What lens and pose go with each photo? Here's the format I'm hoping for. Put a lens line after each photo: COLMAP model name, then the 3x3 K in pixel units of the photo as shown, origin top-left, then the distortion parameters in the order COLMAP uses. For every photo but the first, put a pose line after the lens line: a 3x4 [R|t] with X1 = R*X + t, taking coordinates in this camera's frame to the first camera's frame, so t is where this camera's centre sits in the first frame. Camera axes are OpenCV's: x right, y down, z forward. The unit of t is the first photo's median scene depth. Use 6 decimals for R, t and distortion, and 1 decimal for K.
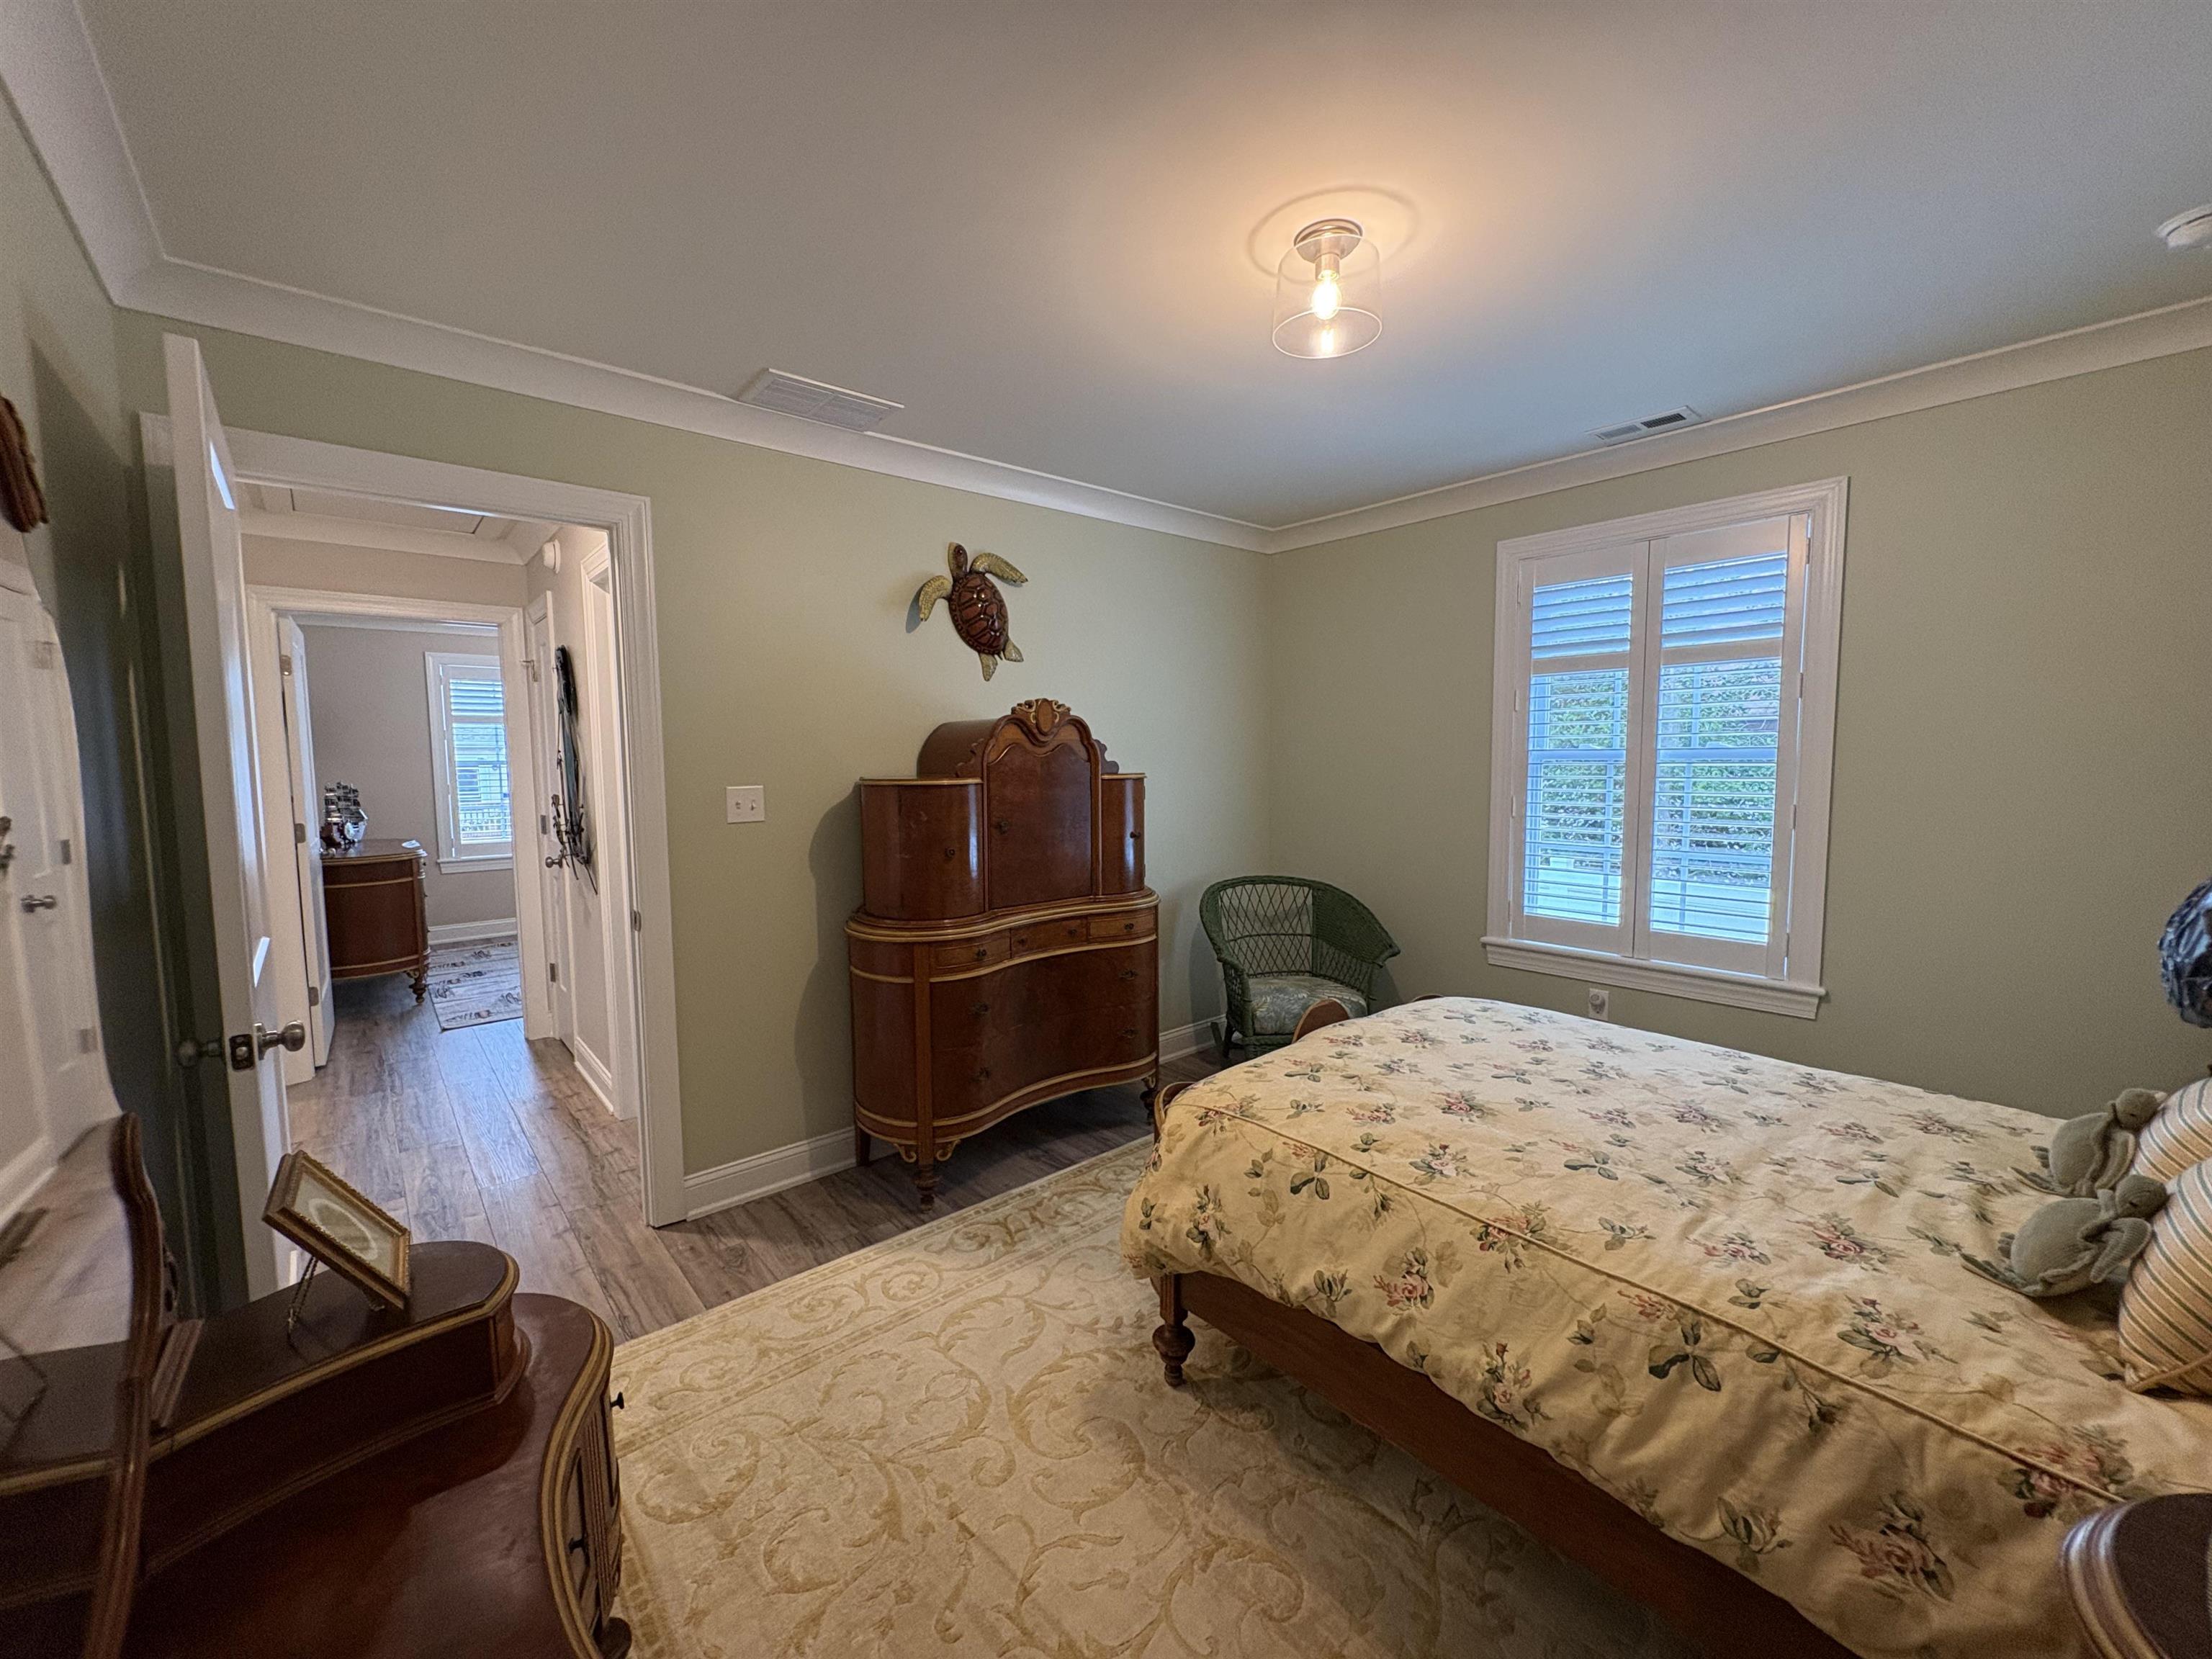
lens RADIAL K [[891.6, 0, 1106.0], [0, 891.6, 829.5], [0, 0, 1]] dist [-0.002967, -0.000155]
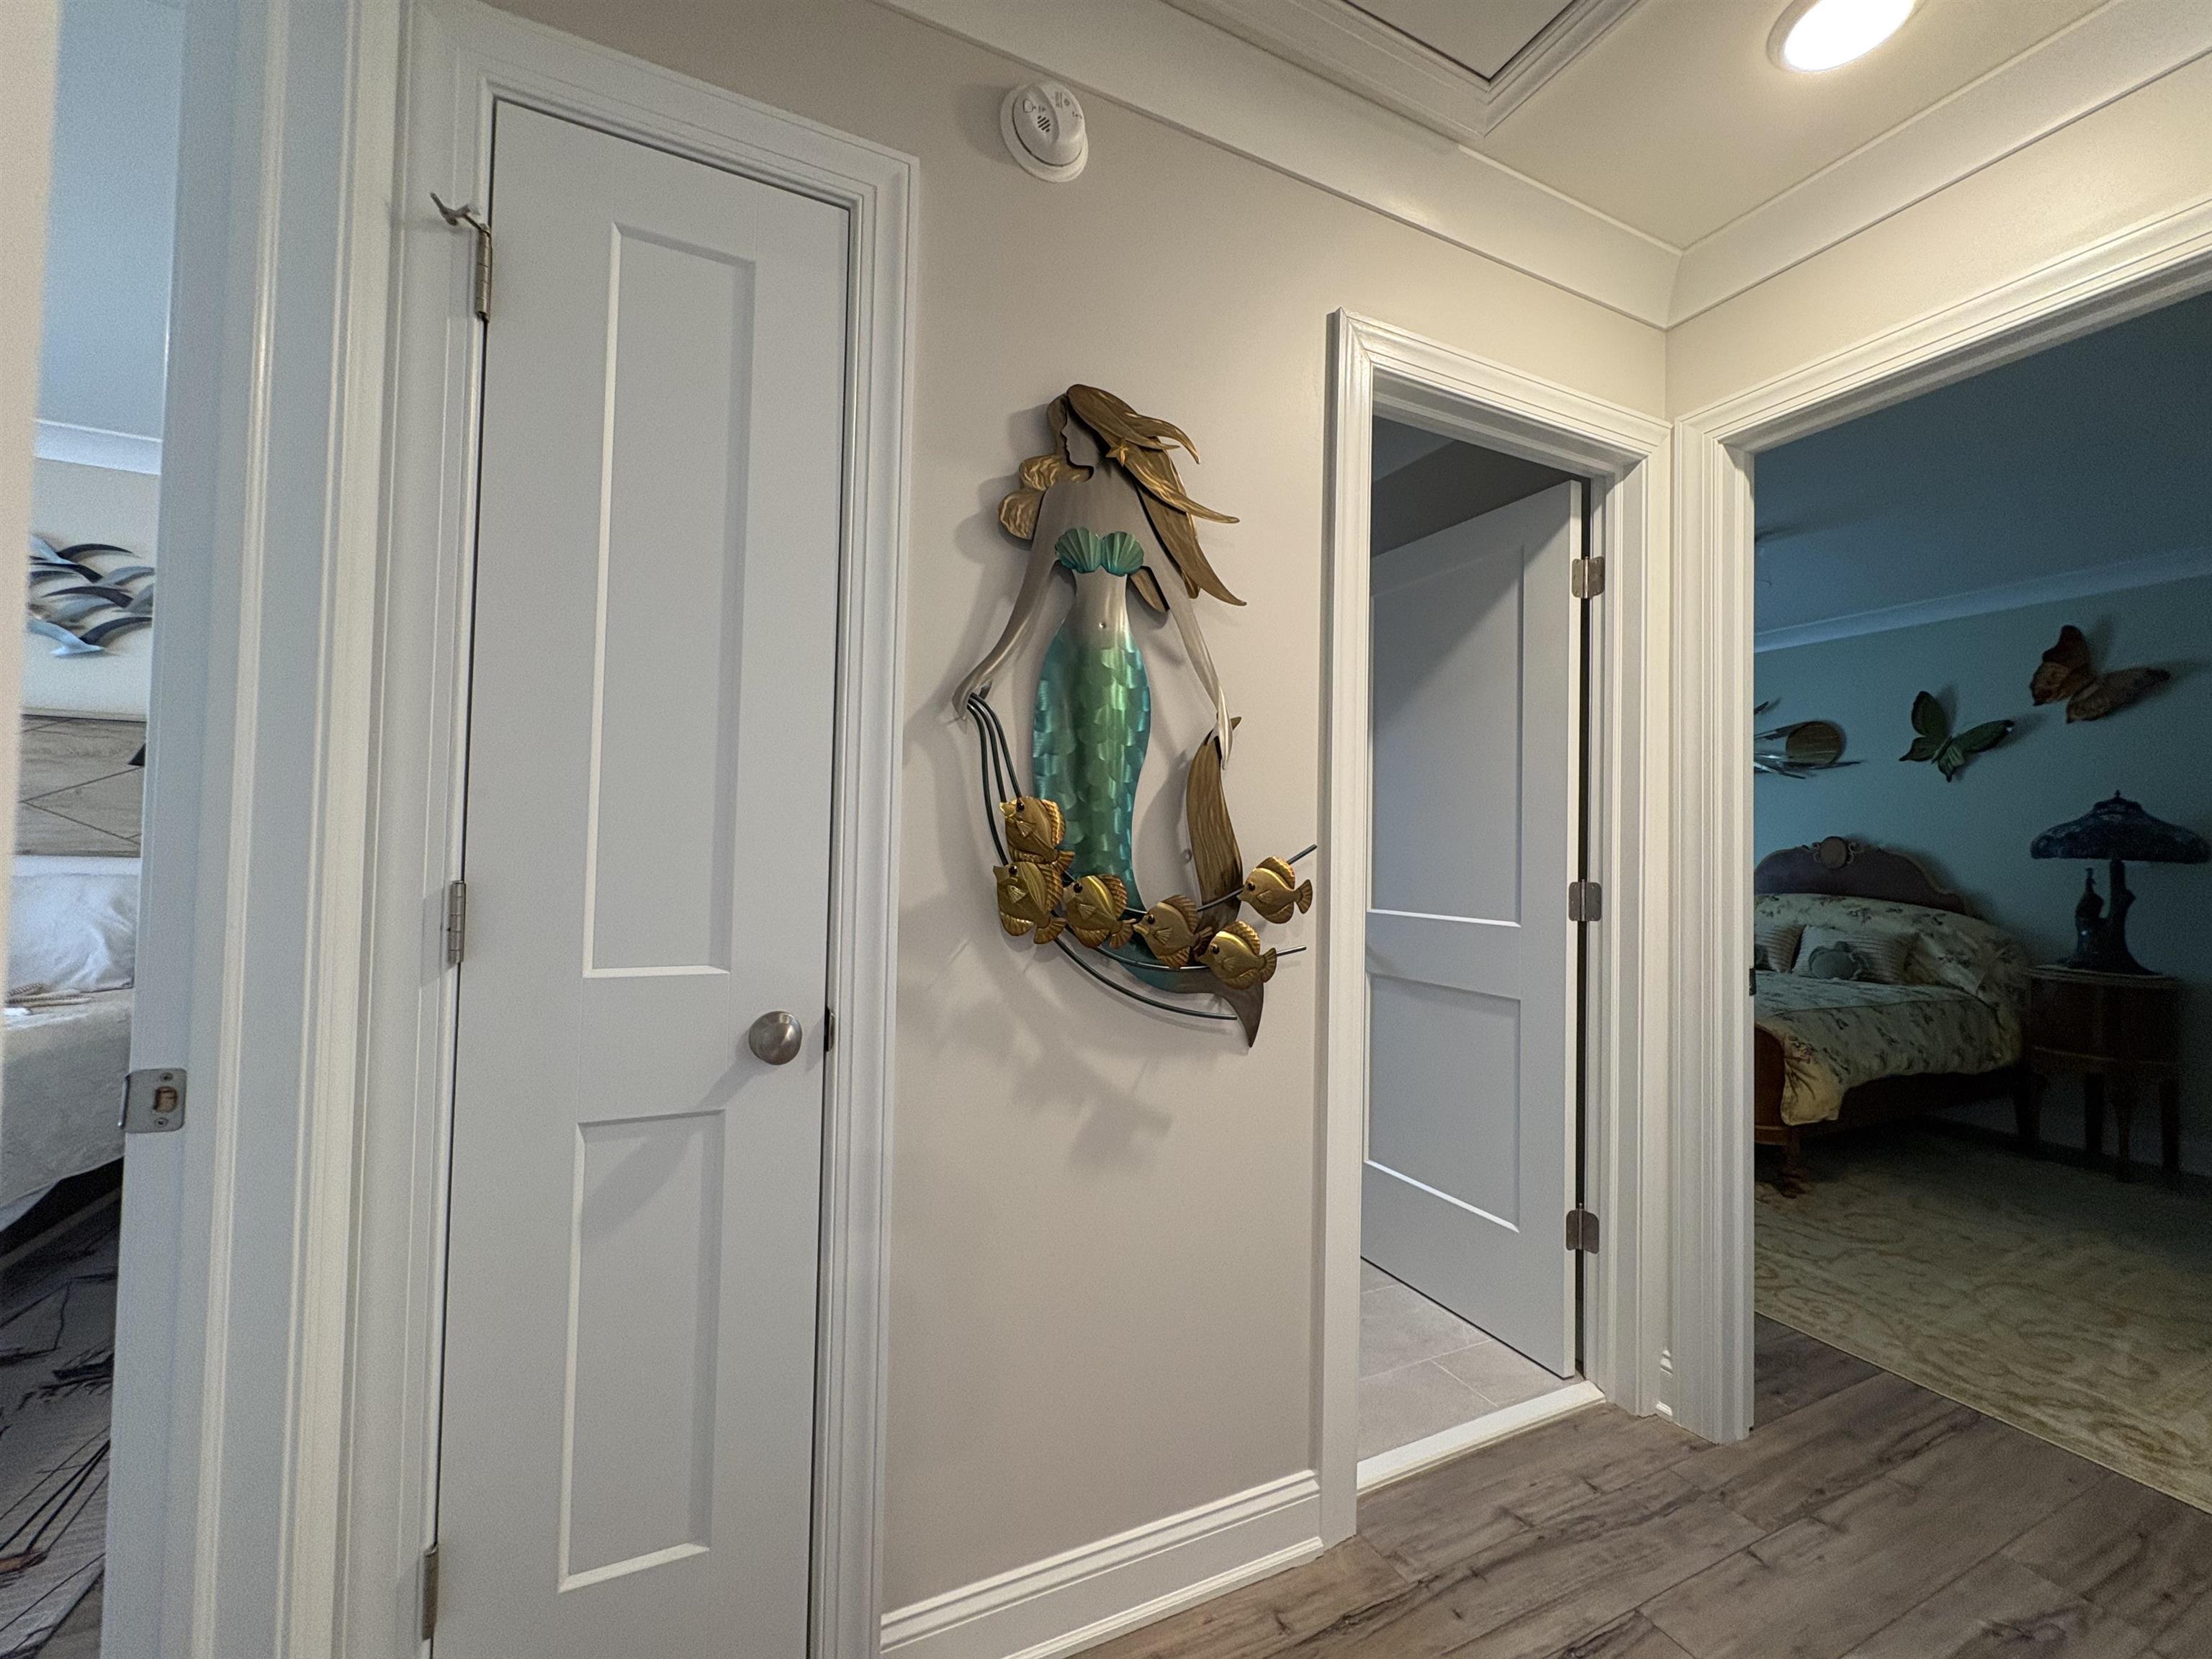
lens RADIAL K [[892.2, 0, 1106.0], [0, 892.2, 829.5], [0, 0, 1]] dist [0.000365, 0.000322]
pose [[0.253385, 0.038370, 0.966604, -1.744398], [0.053637, 0.997119, -0.053641, -0.010571], [-0.965877, 0.065437, 0.250597, 1.684507]]
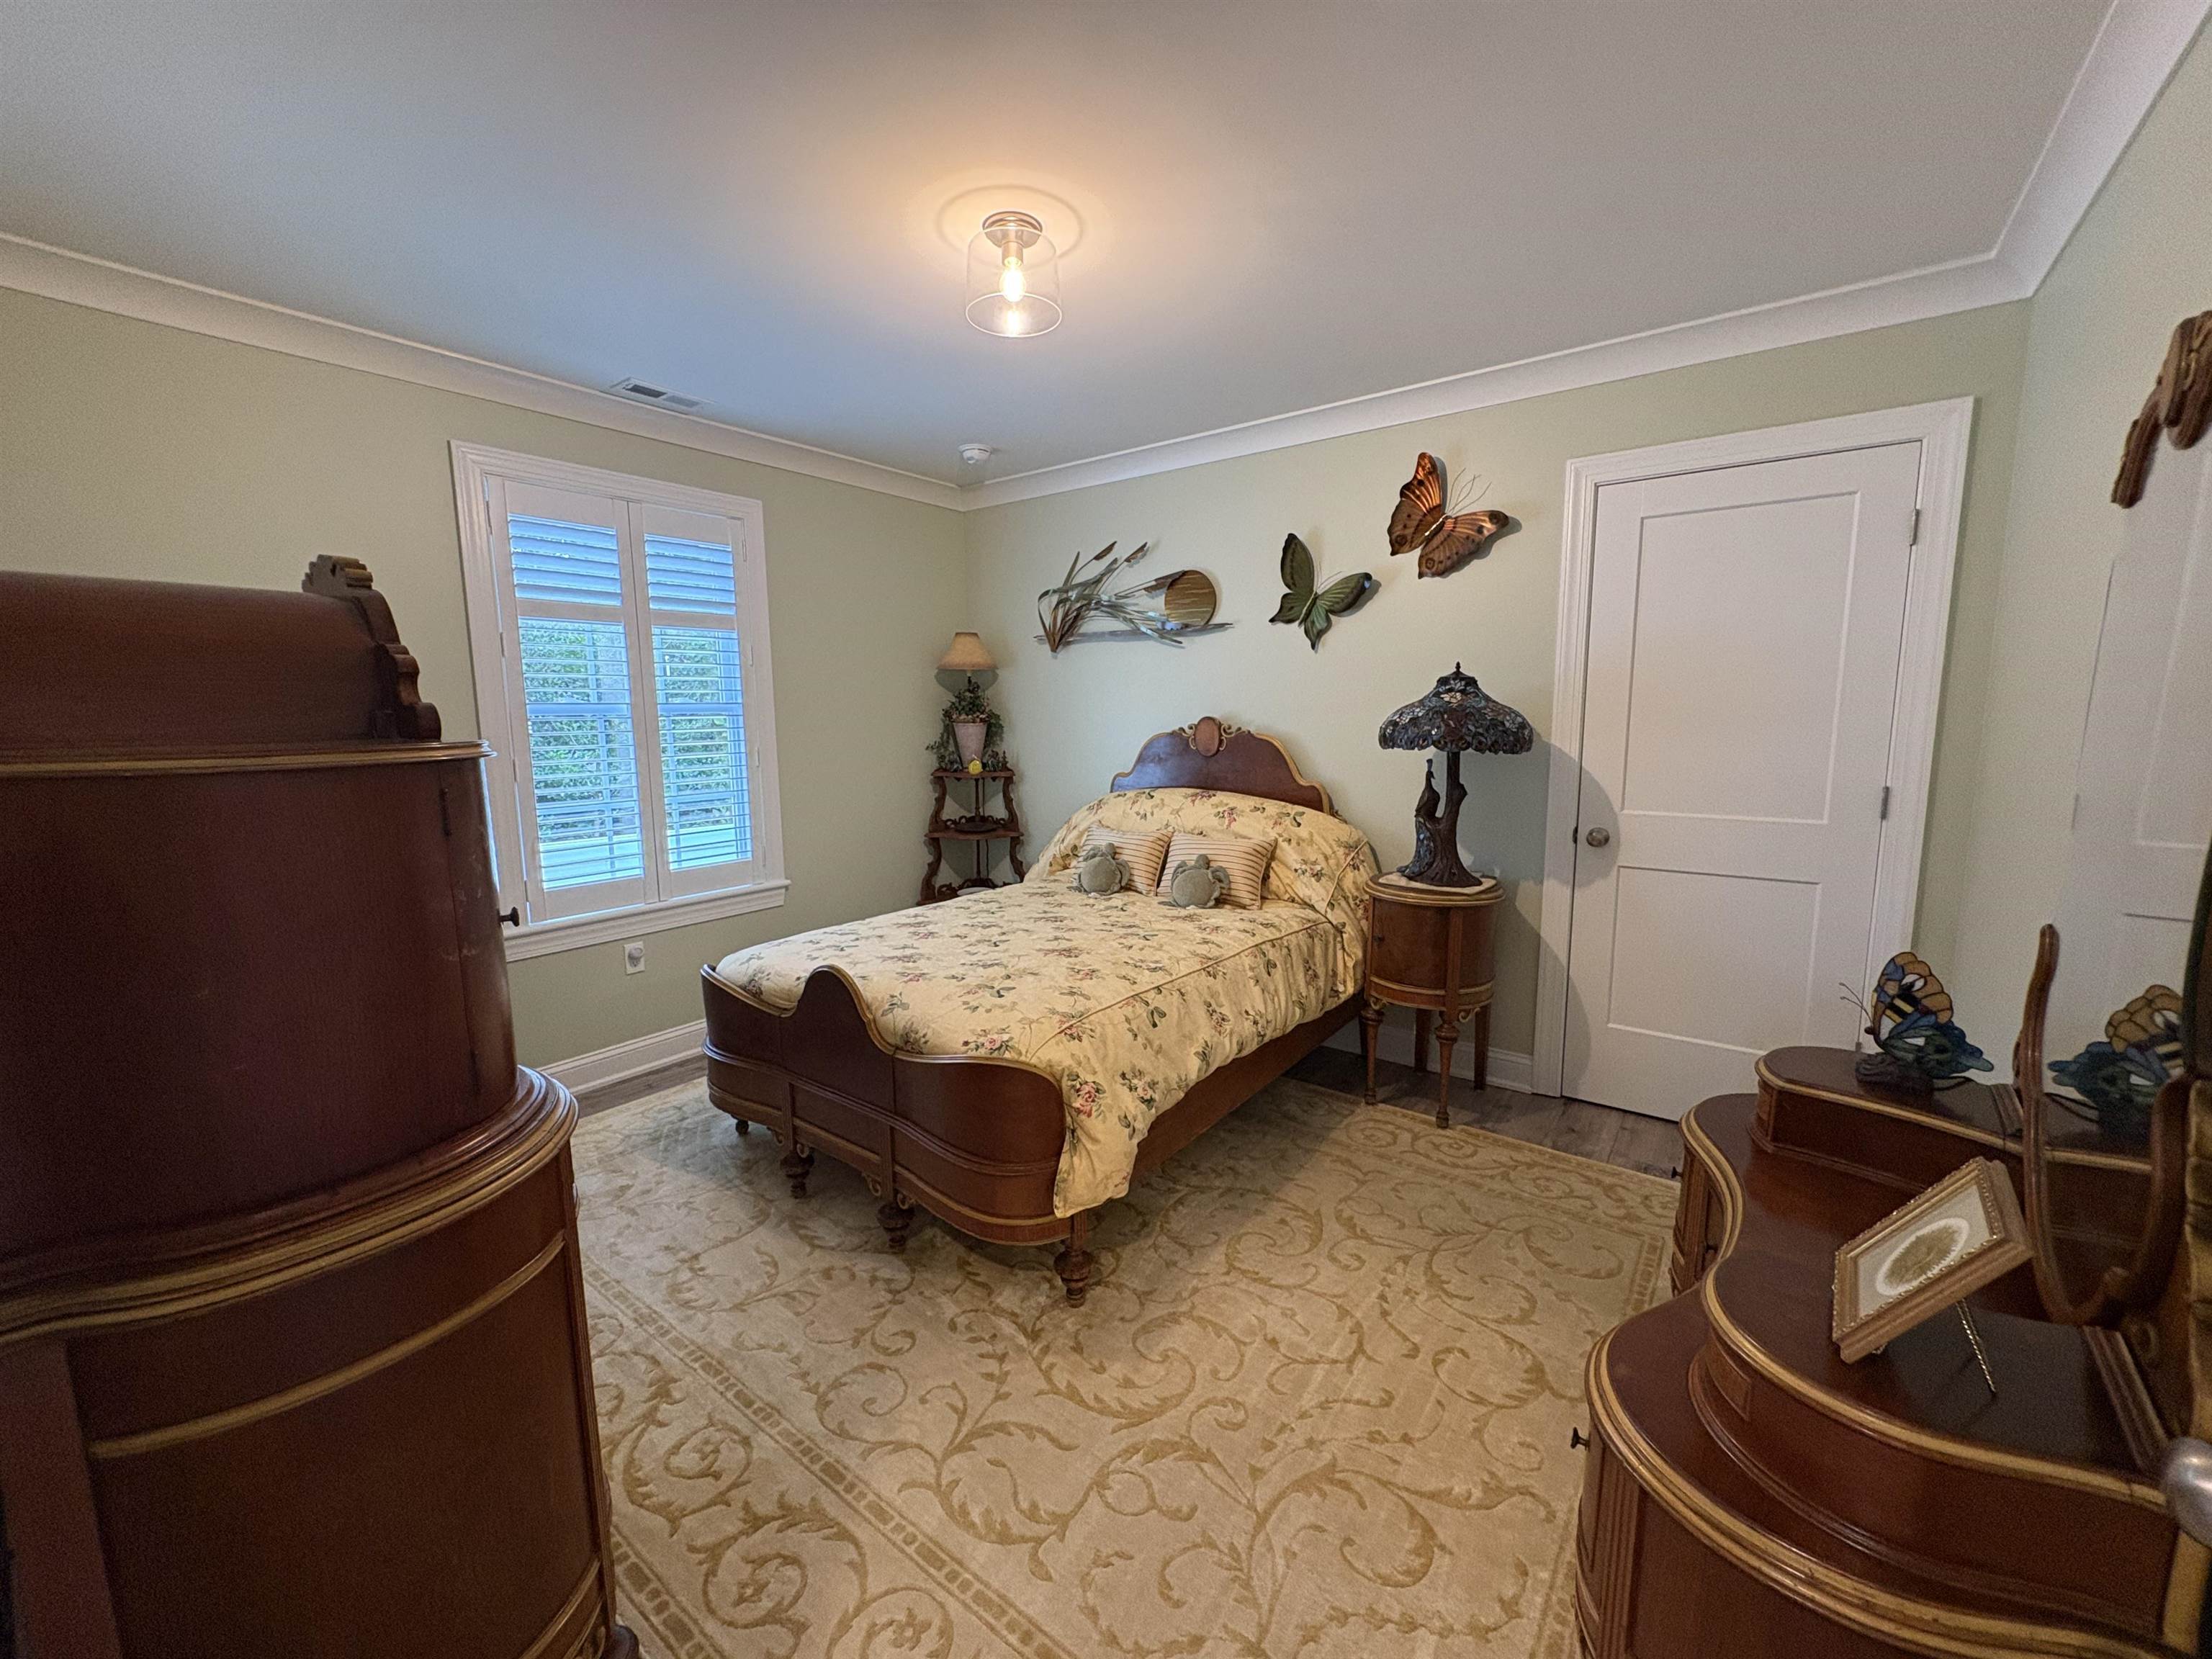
lens RADIAL K [[882.2, 0, 1106.0], [0, 882.2, 829.5], [0, 0, 1]] dist [0.000757, 0.000116]
pose [[-0.218191, -0.117213, 0.968841, -0.835530], [0.093055, 0.985739, 0.140215, -0.060746], [-0.971459, 0.120749, -0.204172, 1.075257]]
